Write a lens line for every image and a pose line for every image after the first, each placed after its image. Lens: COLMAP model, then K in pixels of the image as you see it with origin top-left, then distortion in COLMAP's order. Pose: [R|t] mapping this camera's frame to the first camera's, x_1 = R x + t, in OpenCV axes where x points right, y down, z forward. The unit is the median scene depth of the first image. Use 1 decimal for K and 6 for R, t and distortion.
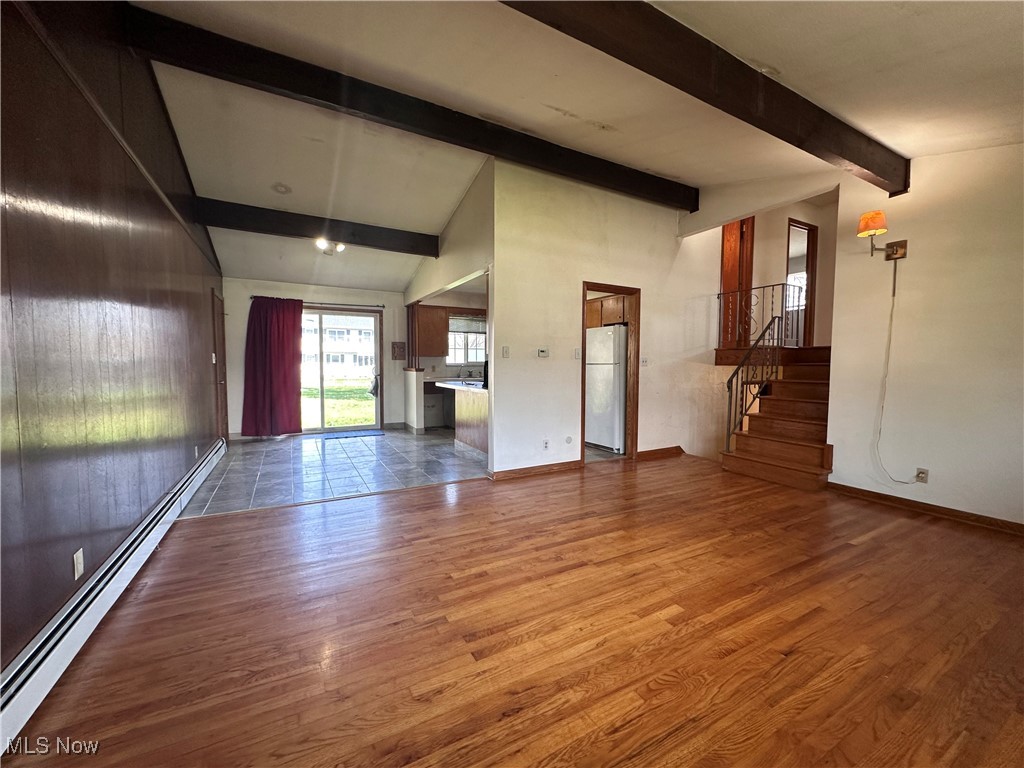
lens RADIAL K [[407.7, 0, 510.9], [0, 407.7, 385.0], [0, 0, 1]] dist [-0.001573, -0.000162]
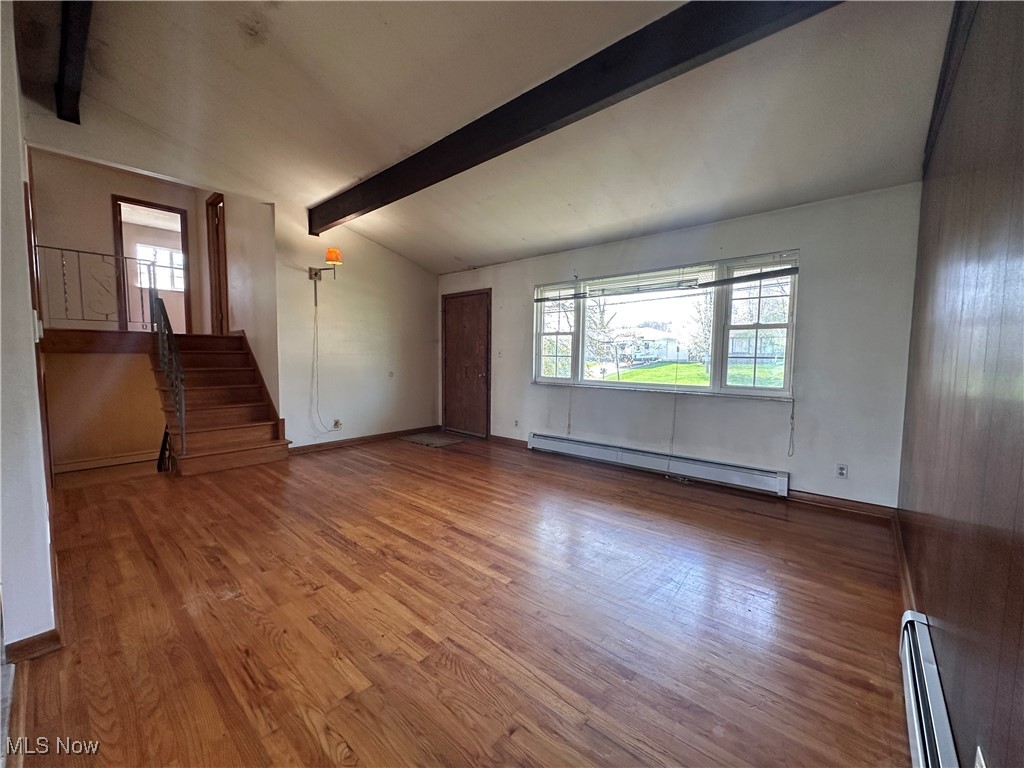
lens RADIAL K [[407.7, 0, 510.7], [0, 407.7, 383.8], [0, 0, 1]] dist [-0.001573, -0.000162]
pose [[-0.345940, -0.075787, 0.935191, -0.865935], [0.035834, 0.994938, 0.093884, -0.070279], [-0.937572, 0.065990, -0.341473, 1.115830]]
